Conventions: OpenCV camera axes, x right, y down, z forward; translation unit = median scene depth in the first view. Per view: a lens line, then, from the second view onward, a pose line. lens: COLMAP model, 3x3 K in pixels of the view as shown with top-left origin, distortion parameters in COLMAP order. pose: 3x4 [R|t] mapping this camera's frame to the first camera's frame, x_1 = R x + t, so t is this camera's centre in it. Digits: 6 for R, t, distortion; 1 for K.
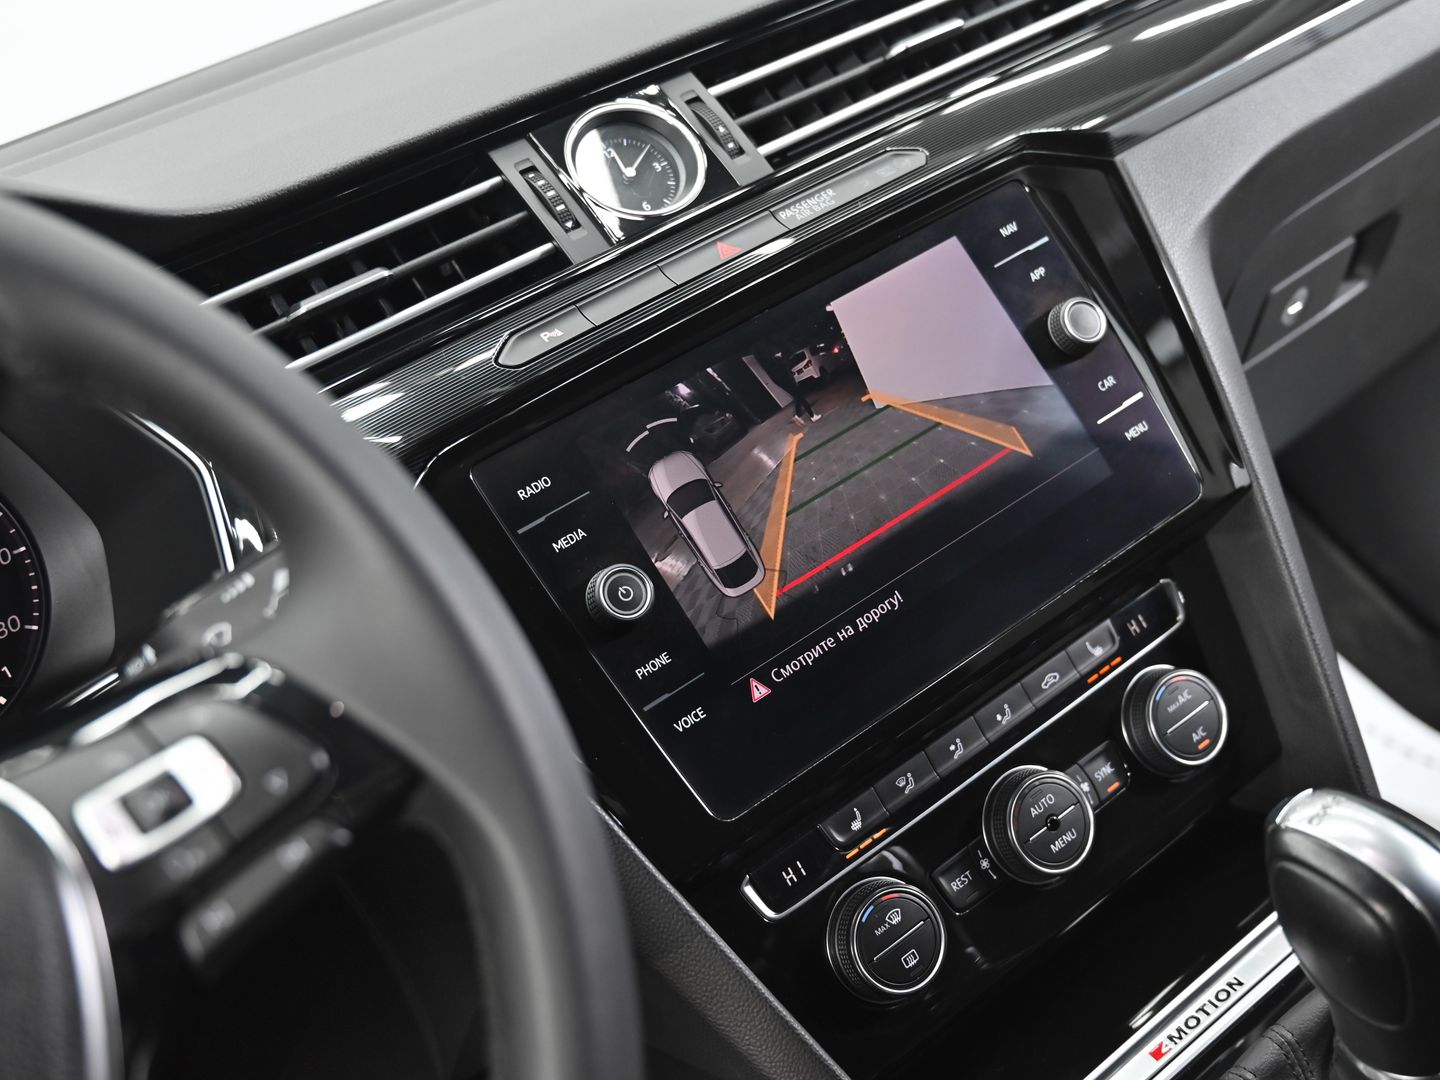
lens RADIAL K [[1582.6, 0, 720.0], [0, 1582.6, 540.0], [0, 0, 1]] dist [-0.021895, -0.003142]
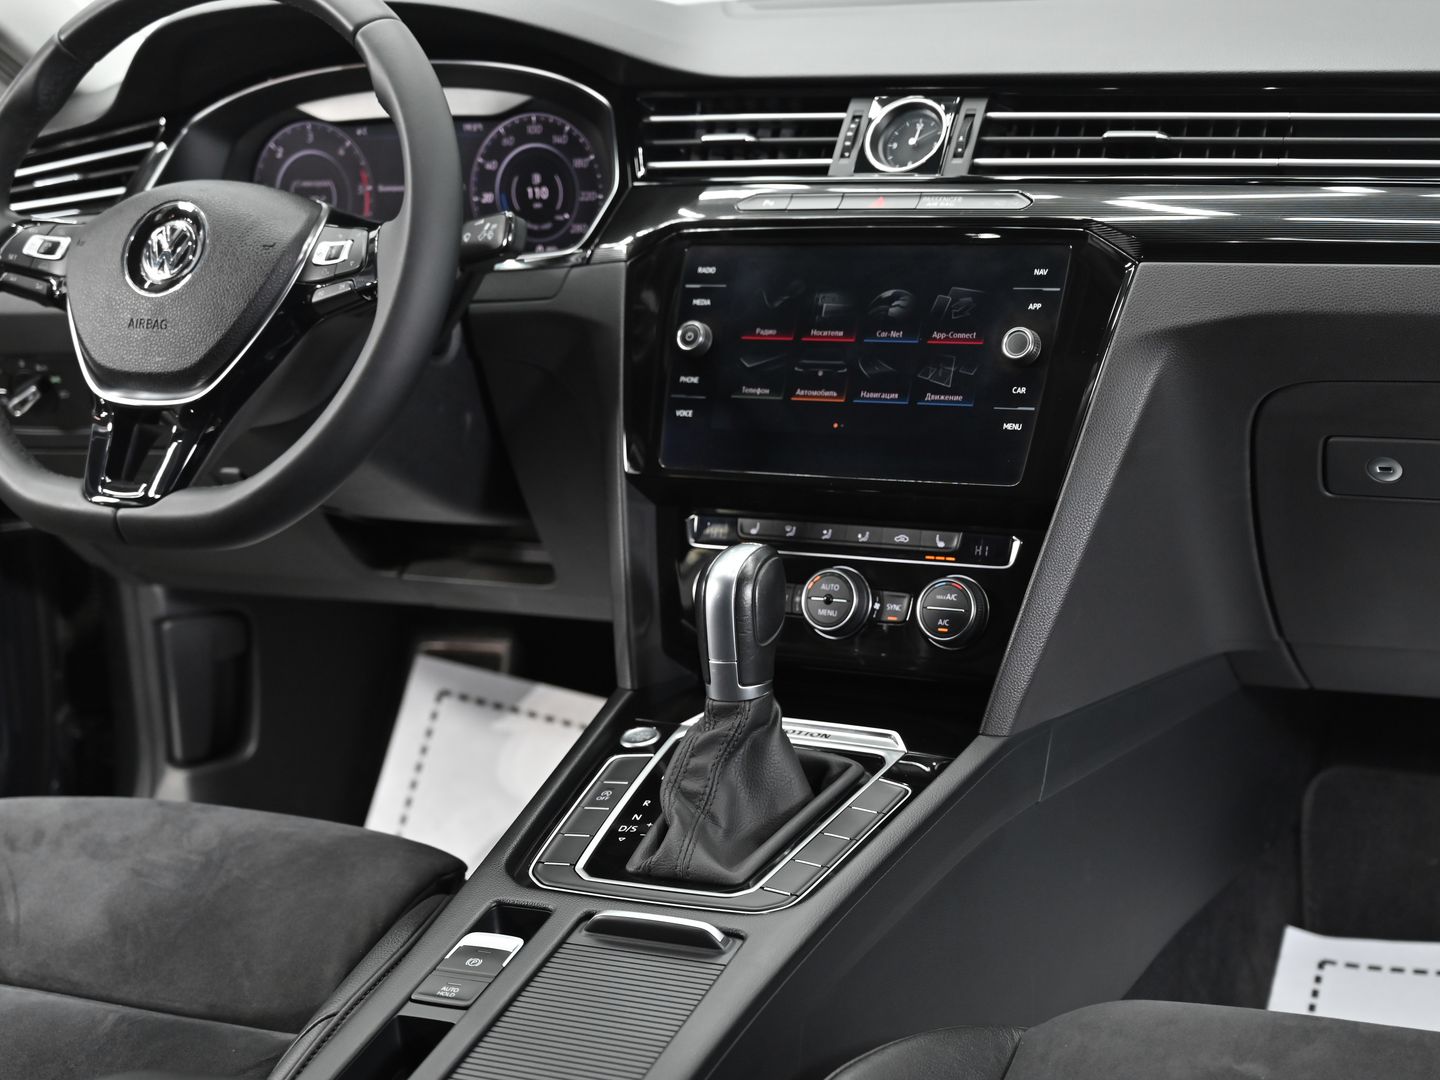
lens RADIAL K [[2410.8, 0, 720.0], [0, 2410.8, 540.0], [0, 0, 1]] dist [-0.001792, 0.065123]
pose [[0.441567, 0.493826, -0.749102, 1.969424], [-0.418223, 0.851942, 0.315095, -0.600789], [0.793794, 0.174156, 0.582719, -0.534676]]
